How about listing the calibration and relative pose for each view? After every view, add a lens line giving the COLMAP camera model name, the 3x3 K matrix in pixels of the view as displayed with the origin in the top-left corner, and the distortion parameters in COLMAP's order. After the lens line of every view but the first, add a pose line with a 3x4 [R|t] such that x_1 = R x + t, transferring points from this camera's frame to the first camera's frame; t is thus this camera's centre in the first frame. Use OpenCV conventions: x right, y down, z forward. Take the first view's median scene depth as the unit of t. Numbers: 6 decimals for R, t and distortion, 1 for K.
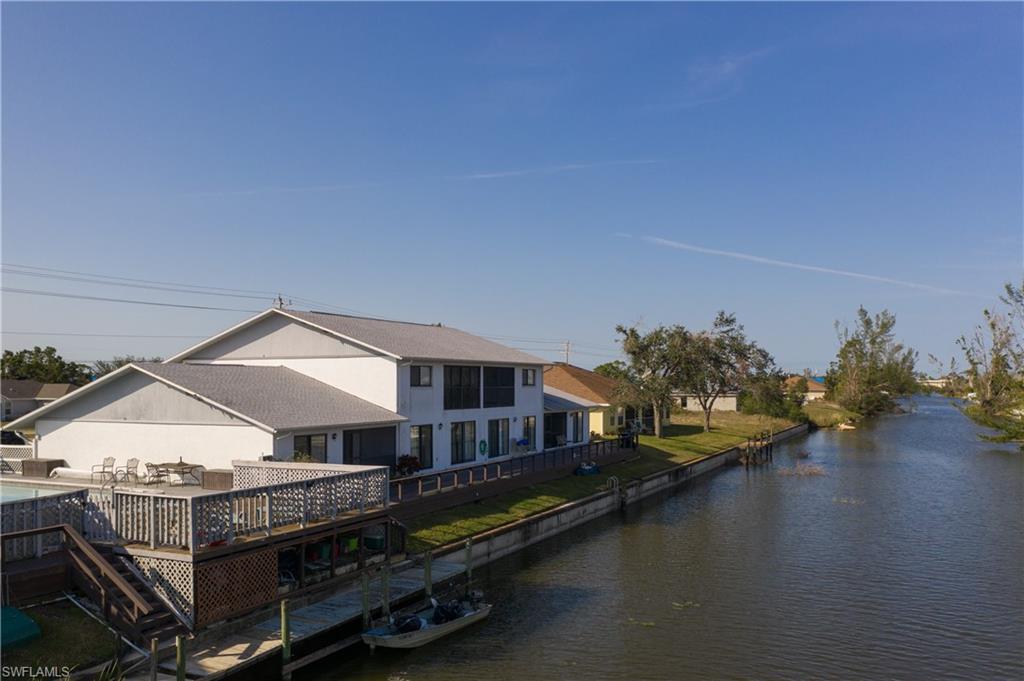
lens RADIAL K [[802.0, 0, 541.5], [0, 802.0, 385.7], [0, 0, 1]] dist [-0.003175, 0.022260]
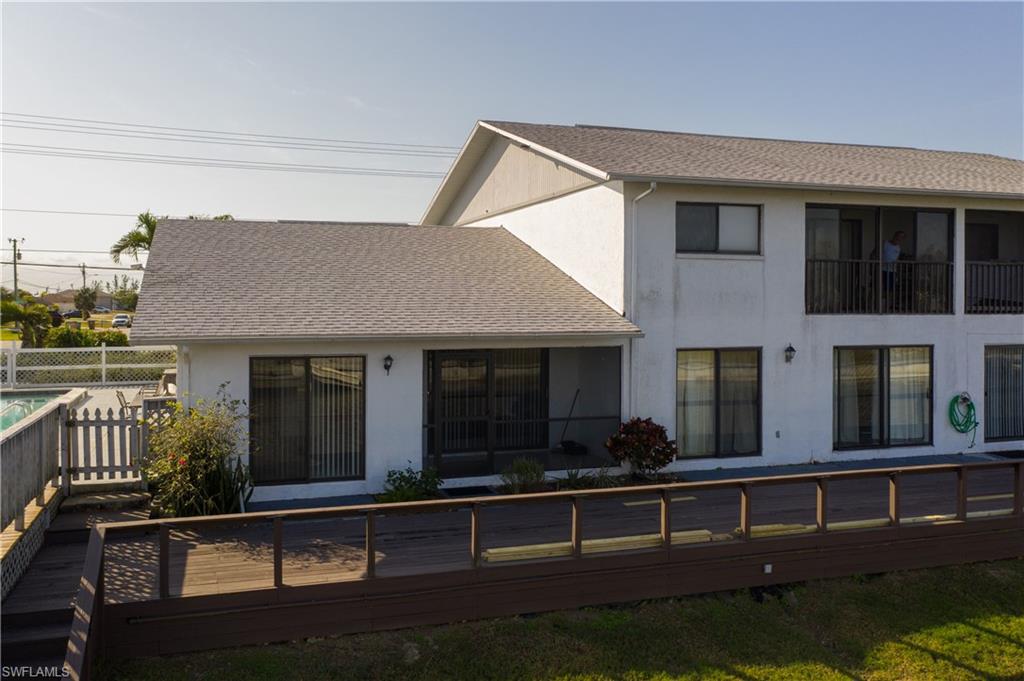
lens RADIAL K [[802.0, 0, 501.3], [0, 802.0, 322.8], [0, 0, 1]] dist [-0.003175, 0.022260]
pose [[0.661207, 0.022028, -0.749880, 0.079781], [-0.003827, 0.999655, 0.025992, 0.025396], [0.750194, -0.014317, 0.661063, 0.631229]]
